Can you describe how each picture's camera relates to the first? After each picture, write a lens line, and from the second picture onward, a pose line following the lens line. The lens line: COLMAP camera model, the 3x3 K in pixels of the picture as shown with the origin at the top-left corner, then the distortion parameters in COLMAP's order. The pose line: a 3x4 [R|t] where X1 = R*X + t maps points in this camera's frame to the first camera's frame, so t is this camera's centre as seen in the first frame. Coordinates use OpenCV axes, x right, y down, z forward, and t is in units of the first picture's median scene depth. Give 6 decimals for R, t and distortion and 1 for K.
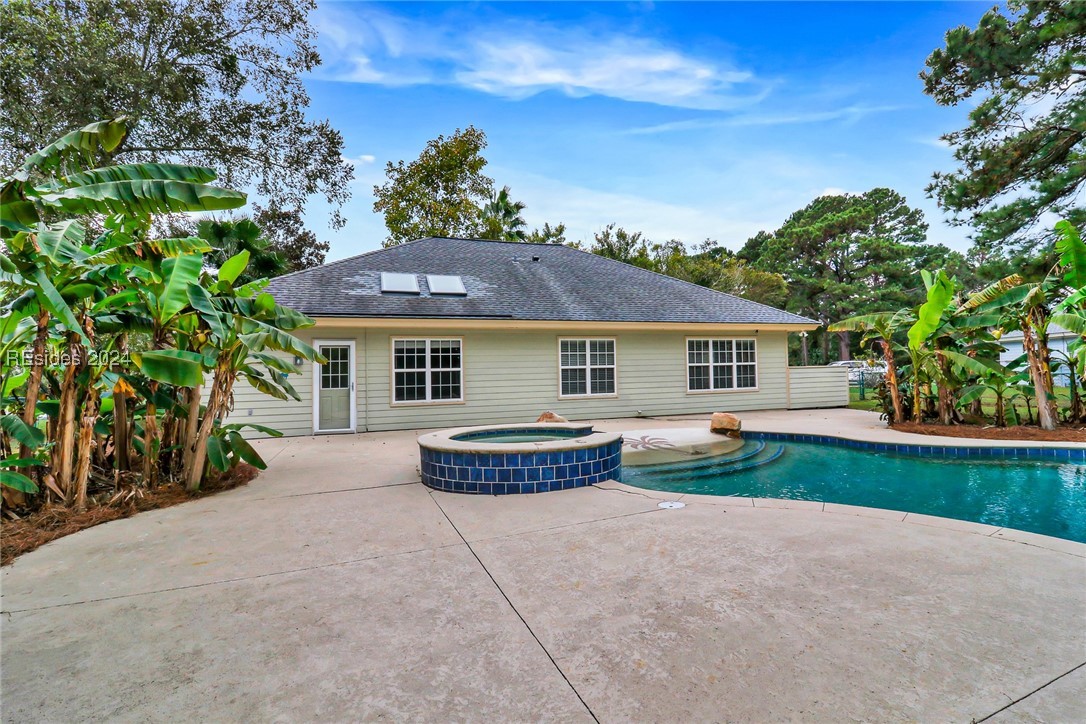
lens RADIAL K [[516.8, 0, 543.0], [0, 516.8, 342.8], [0, 0, 1]] dist [-0.001205, -0.000138]
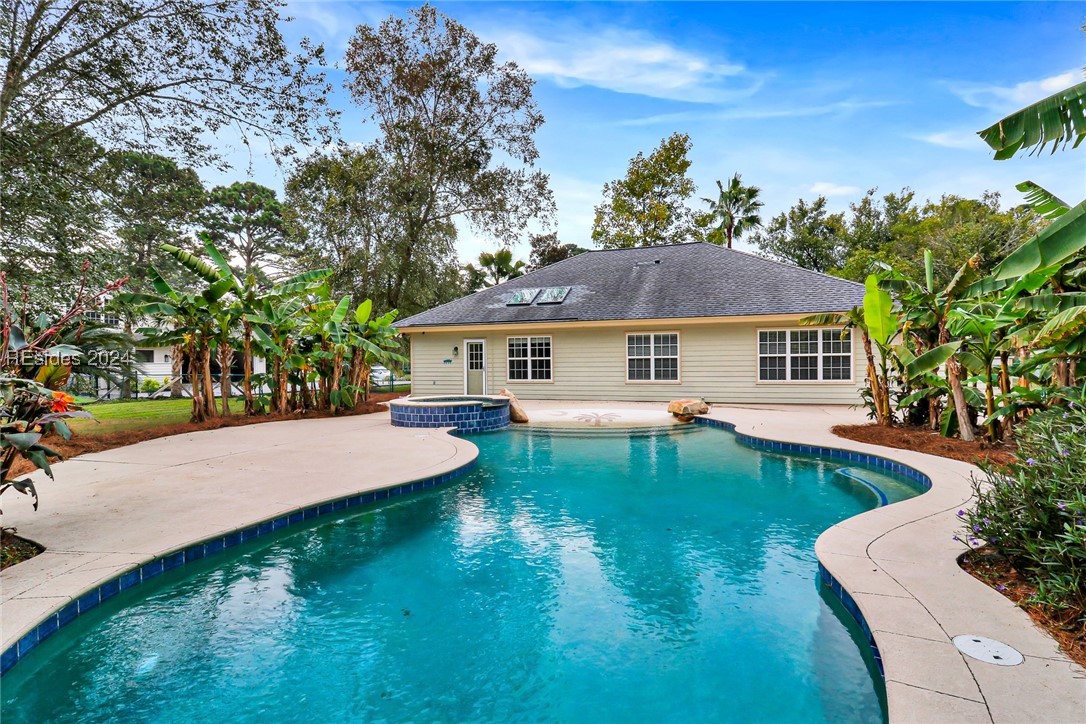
lens RADIAL K [[502.0, 0, 543.0], [0, 502.0, 362.0], [0, 0, 1]] dist [0.001922, -0.000007]
pose [[0.772382, 0.015573, -0.634967, 0.628685], [0.029264, 0.997765, 0.060067, -0.018169], [0.634484, -0.064976, 0.770200, -0.037195]]
